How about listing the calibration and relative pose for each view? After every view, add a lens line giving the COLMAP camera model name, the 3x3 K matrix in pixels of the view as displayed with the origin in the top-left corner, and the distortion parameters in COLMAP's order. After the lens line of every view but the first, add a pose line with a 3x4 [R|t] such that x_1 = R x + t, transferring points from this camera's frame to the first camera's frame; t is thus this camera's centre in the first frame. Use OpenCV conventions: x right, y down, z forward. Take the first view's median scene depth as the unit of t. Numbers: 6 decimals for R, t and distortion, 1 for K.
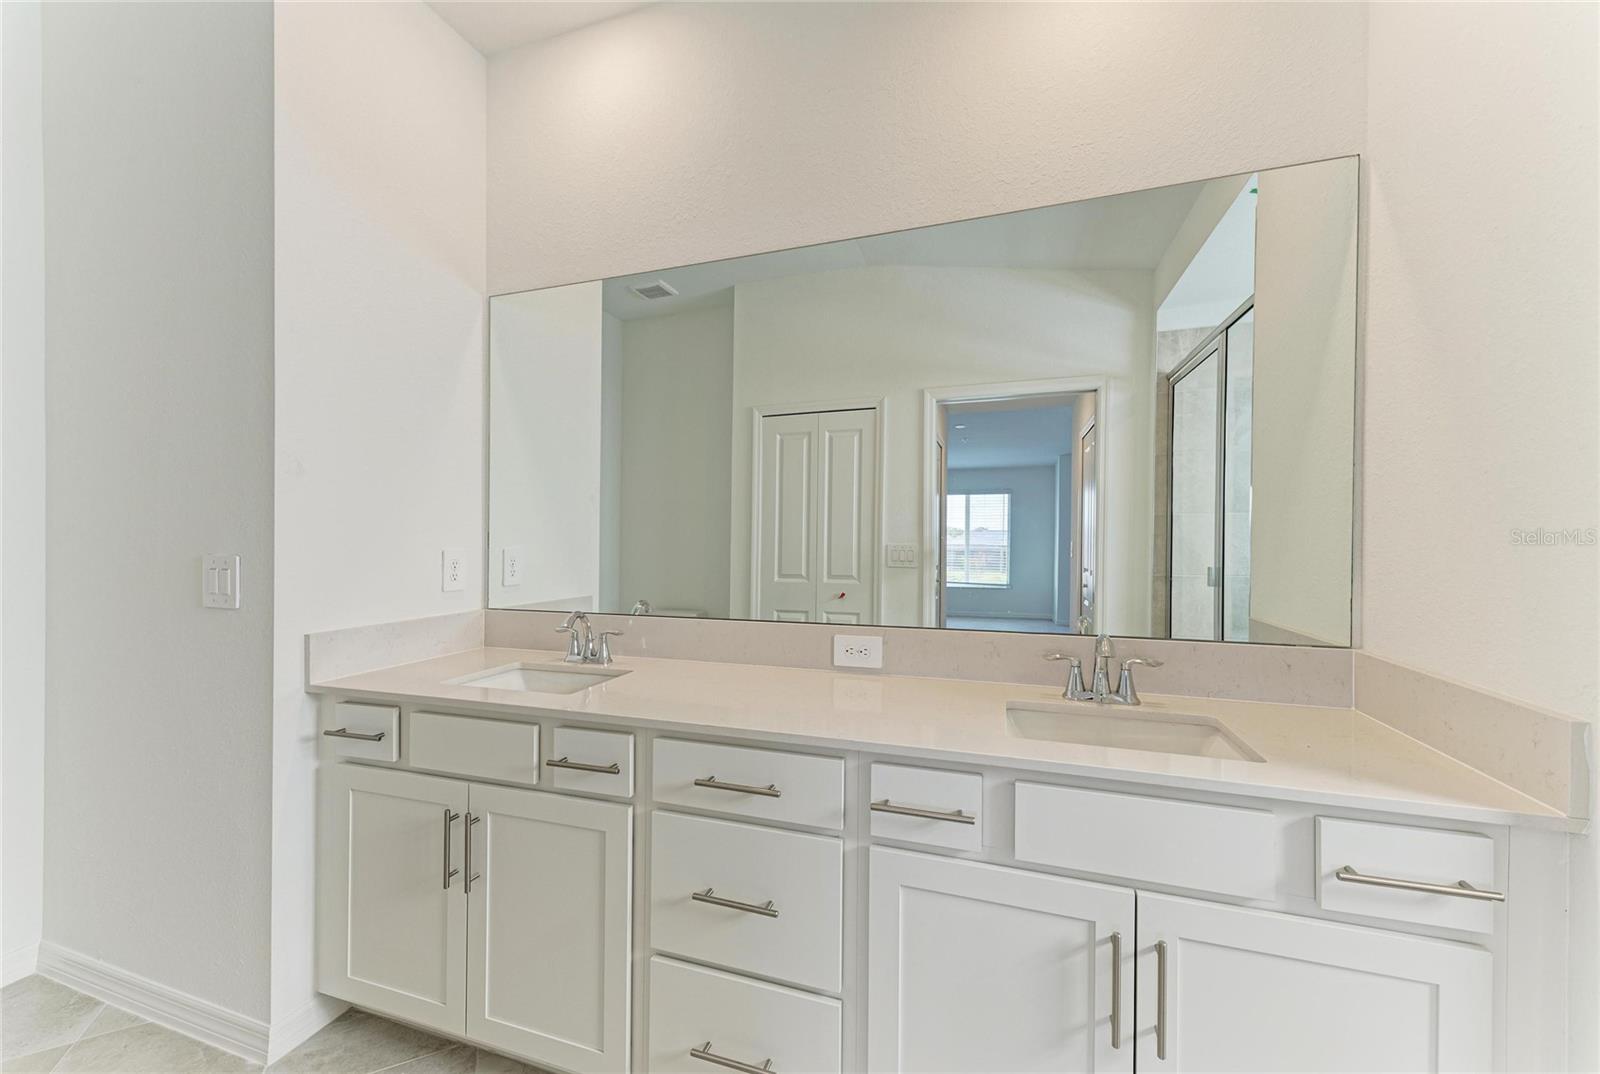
lens RADIAL K [[612.8, 0, 796.9], [0, 612.8, 539.9], [0, 0, 1]] dist [0.000235, 0.000016]
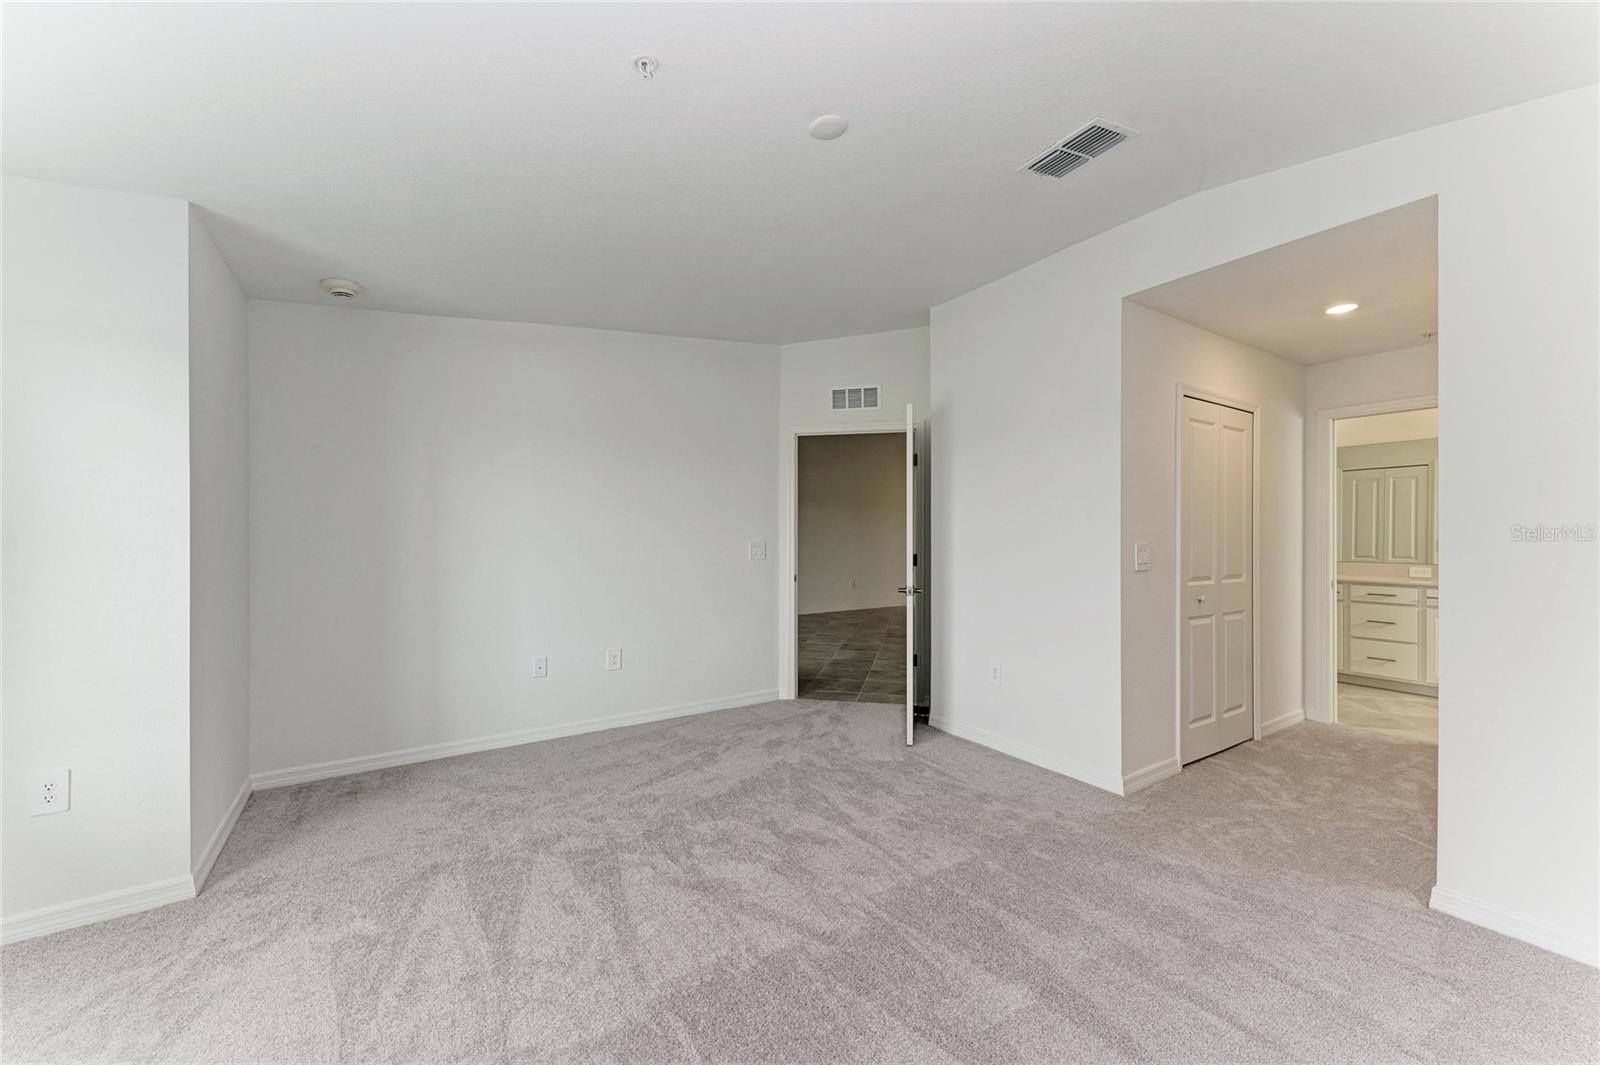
lens RADIAL K [[618.6, 0, 807.3], [0, 618.6, 537.8], [0, 0, 1]] dist [0.019841, -0.004342]
pose [[0.791461, -0.013219, -0.611077, -0.195491], [0.009582, 0.999912, -0.009219, 0.005406], [0.611145, 0.001441, 0.791517, -1.618189]]
